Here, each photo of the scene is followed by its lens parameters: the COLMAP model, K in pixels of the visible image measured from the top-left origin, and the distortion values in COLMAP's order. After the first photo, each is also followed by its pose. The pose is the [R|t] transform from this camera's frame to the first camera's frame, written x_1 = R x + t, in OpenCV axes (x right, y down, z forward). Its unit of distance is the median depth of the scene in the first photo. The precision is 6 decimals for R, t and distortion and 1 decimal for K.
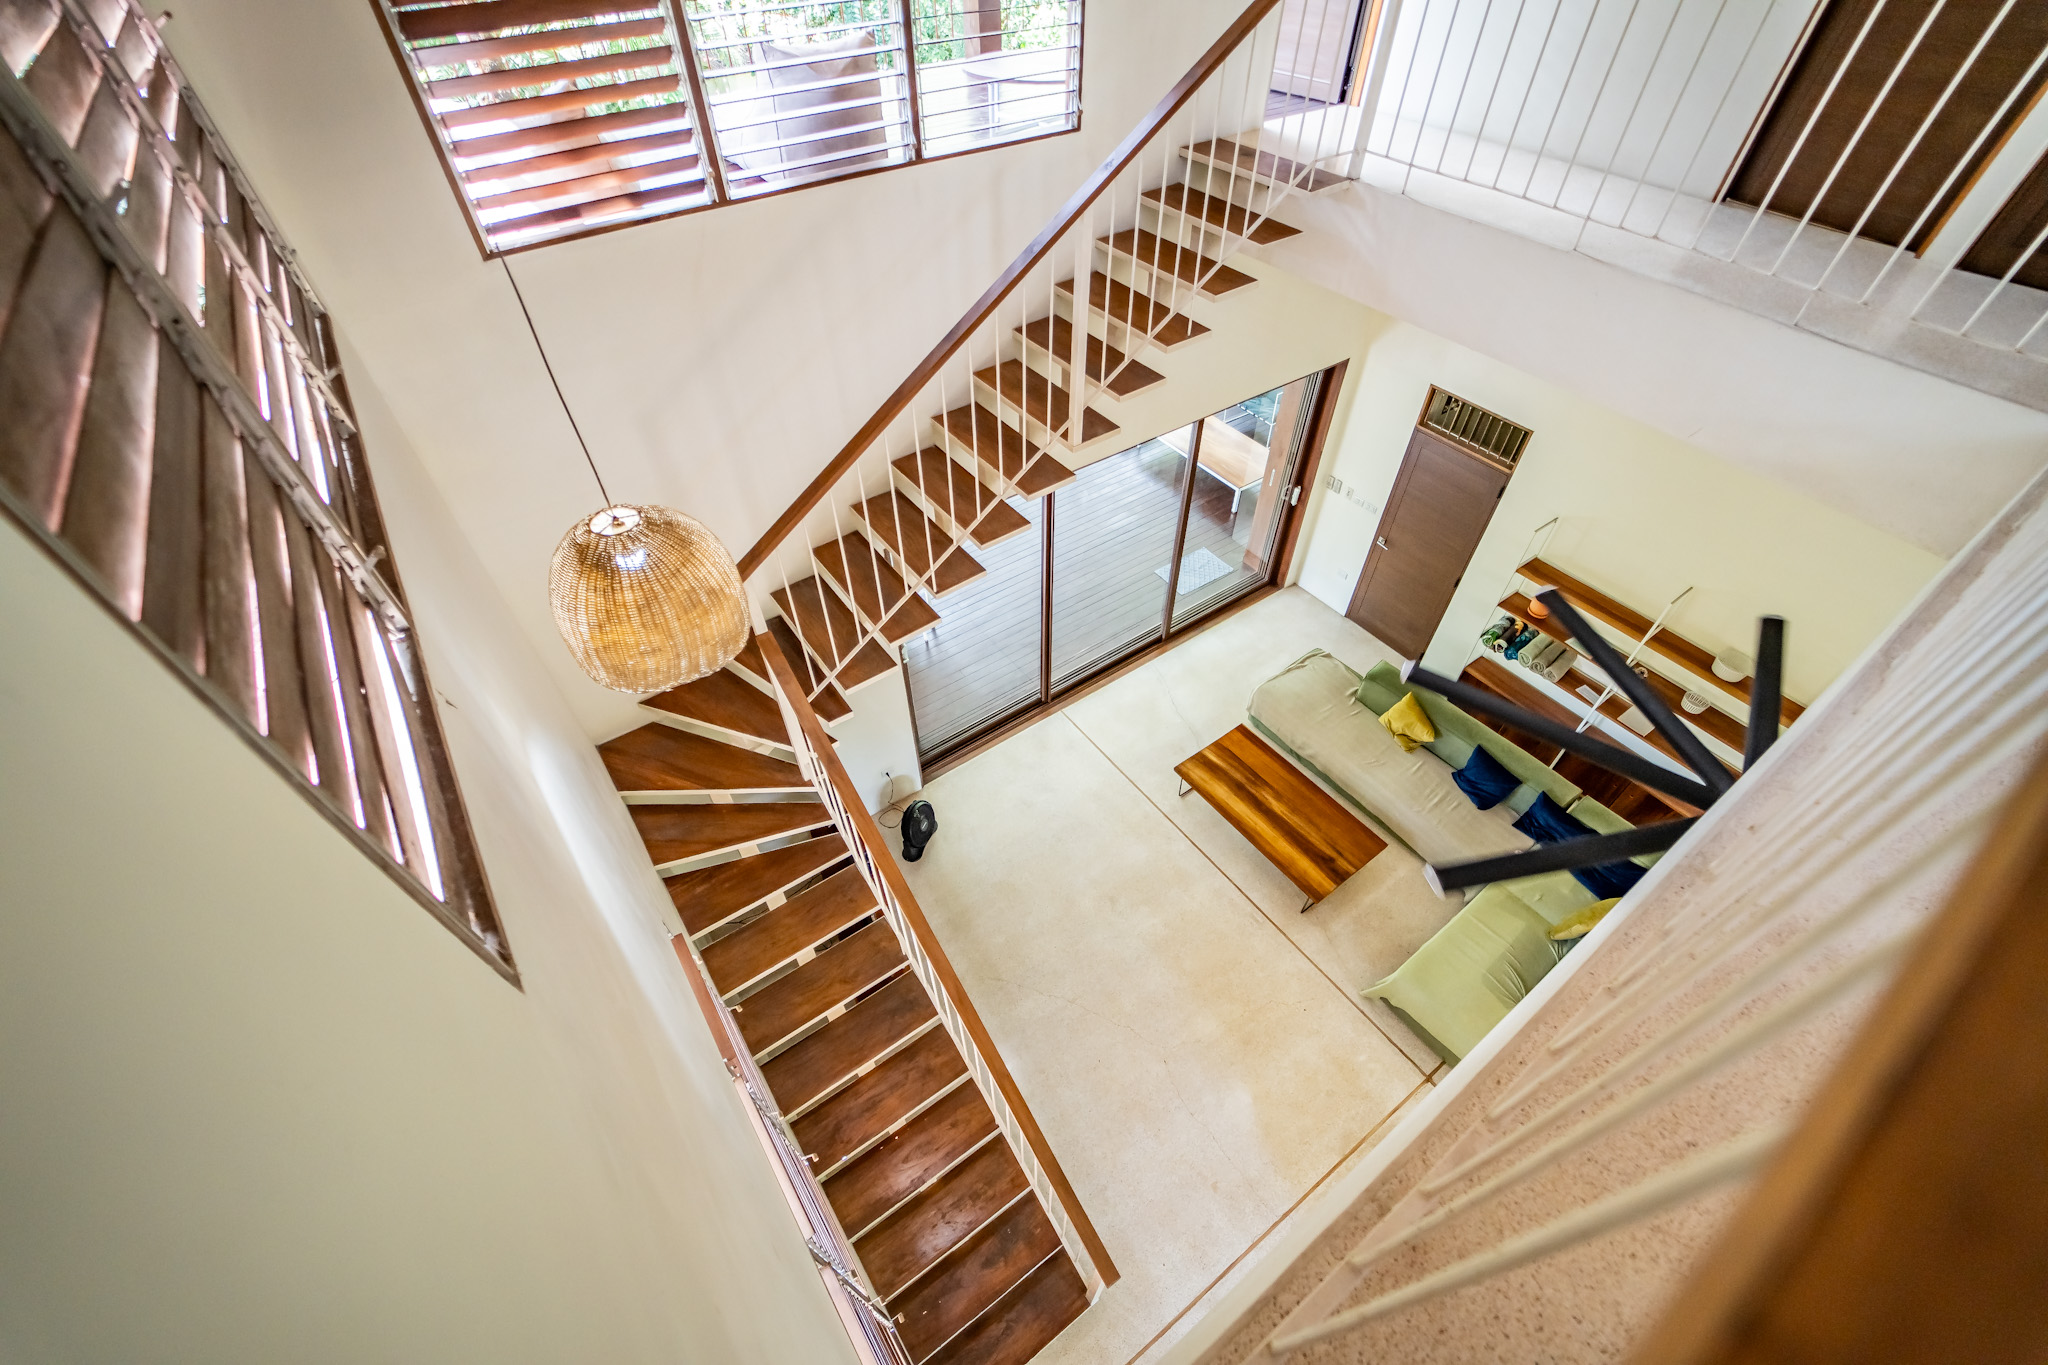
lens RADIAL K [[822.5, 0, 1024.0], [0, 822.5, 682.5], [0, 0, 1]] dist [-0.035660, -0.000027]
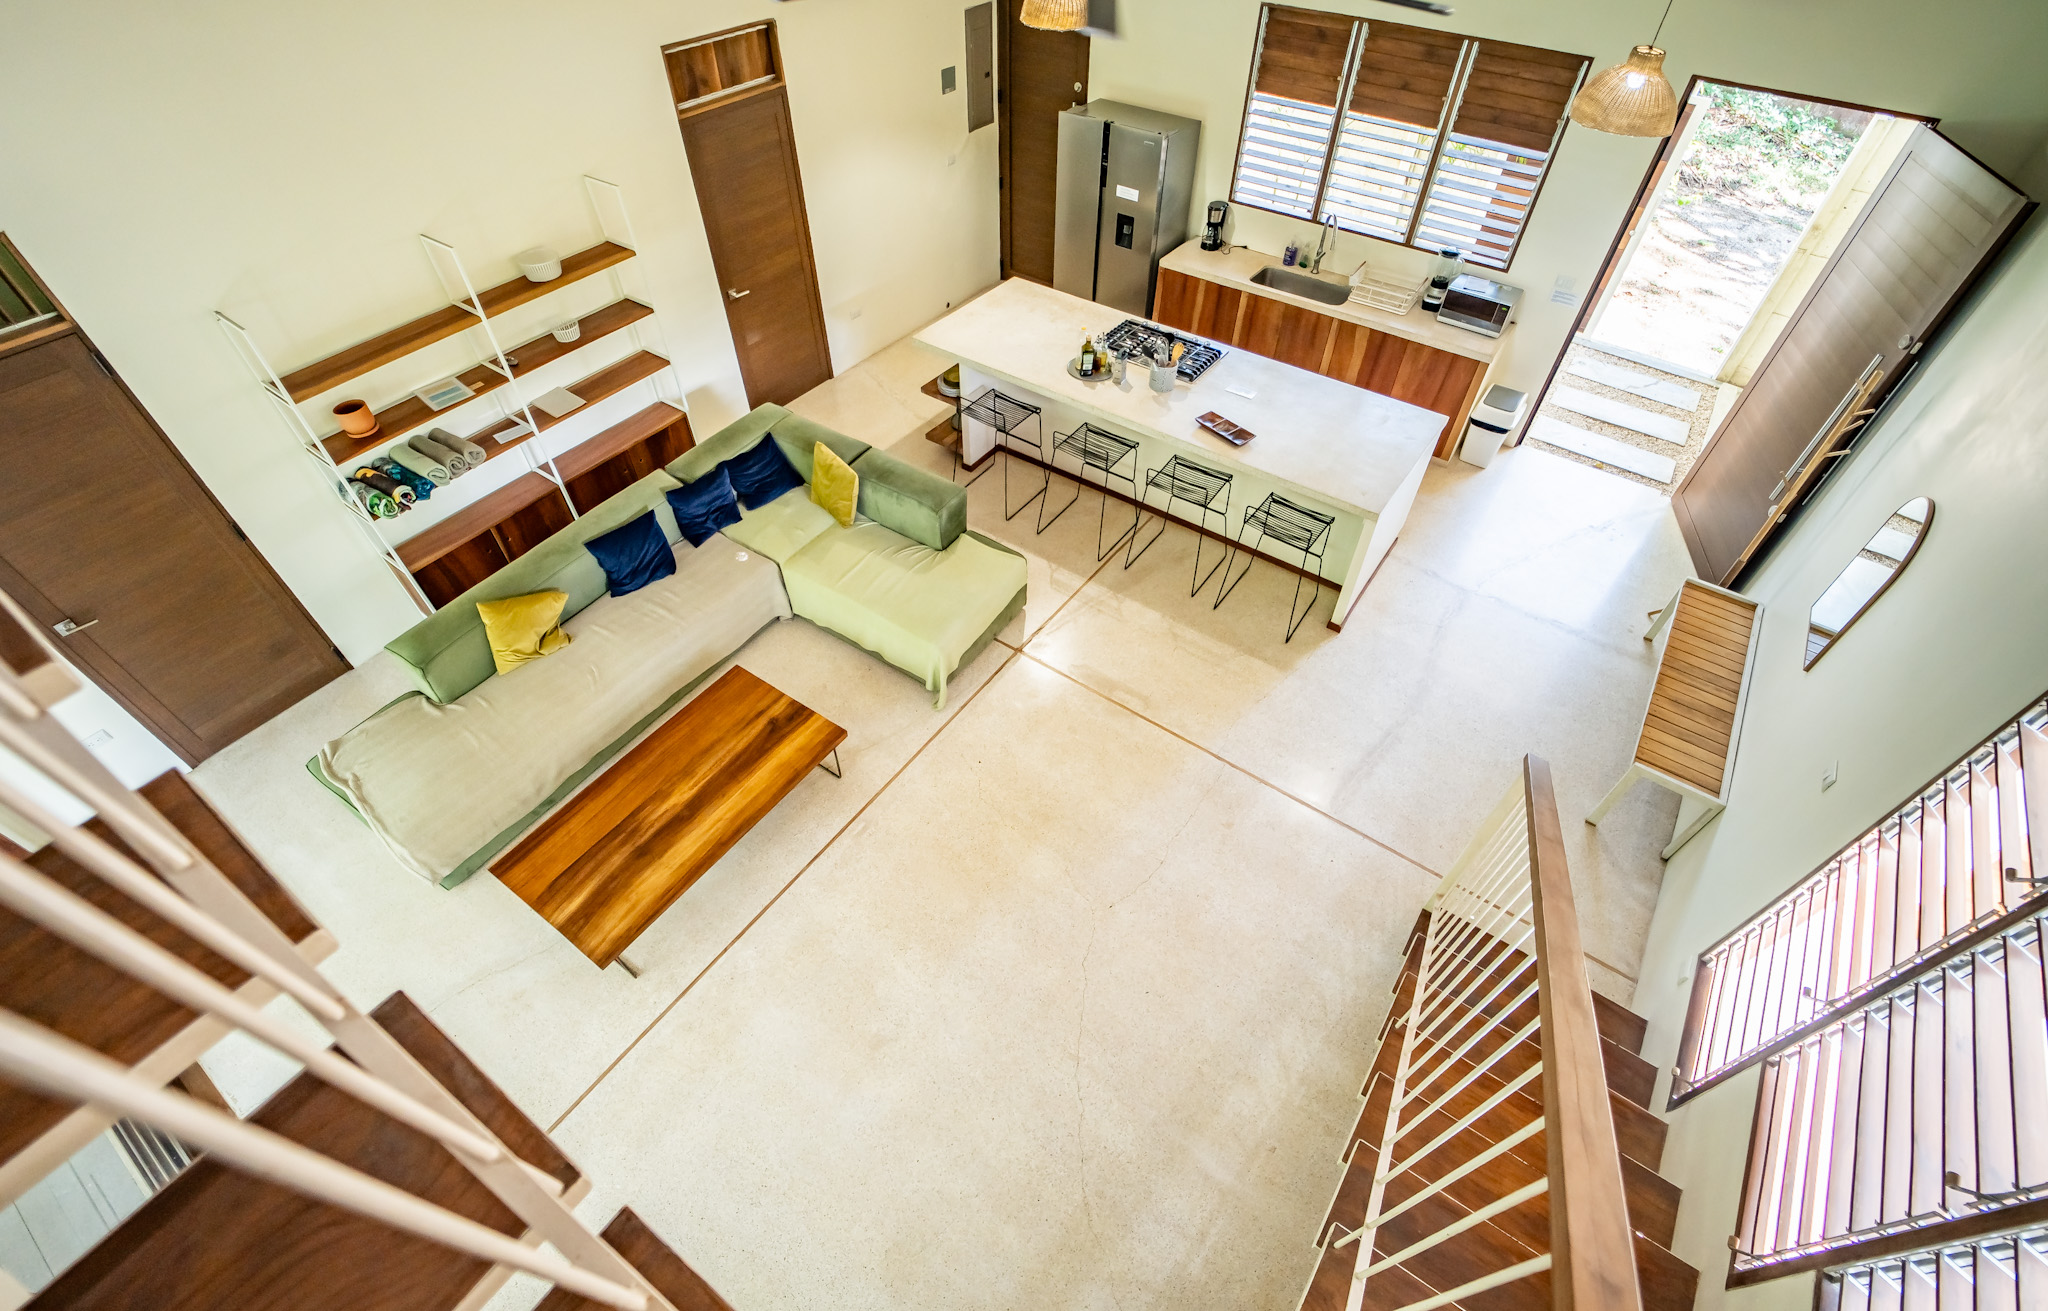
lens RADIAL K [[872.0, 0, 1024.0], [0, 872.0, 655.5], [0, 0, 1]] dist [-0.017794, -0.000501]
pose [[-0.326684, -0.693069, 0.642598, -0.117508], [0.685986, 0.293828, 0.665648, -0.134049], [-0.650154, 0.658270, 0.379447, 0.514306]]
